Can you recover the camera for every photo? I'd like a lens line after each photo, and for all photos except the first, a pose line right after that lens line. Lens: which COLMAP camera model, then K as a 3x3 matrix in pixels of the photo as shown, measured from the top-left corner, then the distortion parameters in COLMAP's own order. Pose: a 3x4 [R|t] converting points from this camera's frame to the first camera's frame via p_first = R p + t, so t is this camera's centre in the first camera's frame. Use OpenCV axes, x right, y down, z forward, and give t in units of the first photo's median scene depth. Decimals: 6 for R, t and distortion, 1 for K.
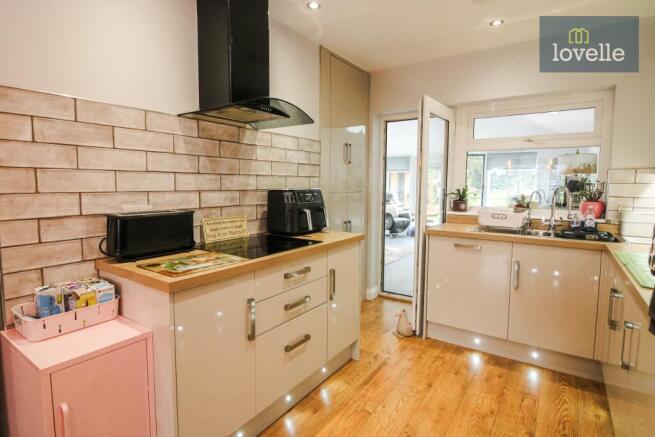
lens RADIAL K [[354.3, 0, 326.9], [0, 354.3, 217.3], [0, 0, 1]] dist [0.001139, 0.000324]
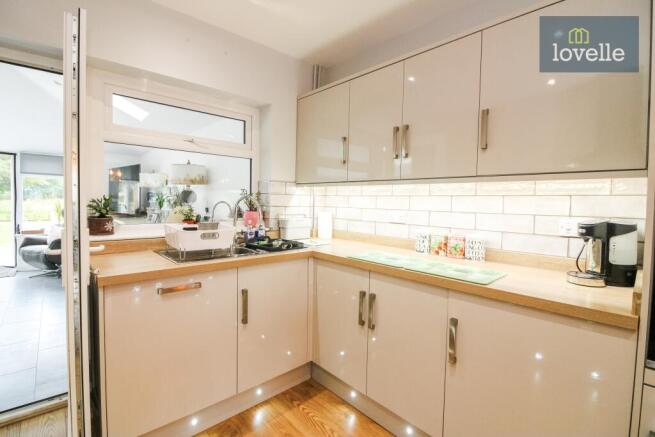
lens RADIAL K [[303.6, 0, 326.2], [0, 303.6, 216.4], [0, 0, 1]] dist [-0.001608, -0.001329]
pose [[0.220096, -0.048973, 0.974248, -0.068926], [0.079048, 0.996350, 0.032227, -0.042860], [-0.972270, 0.069919, 0.223164, 0.613987]]
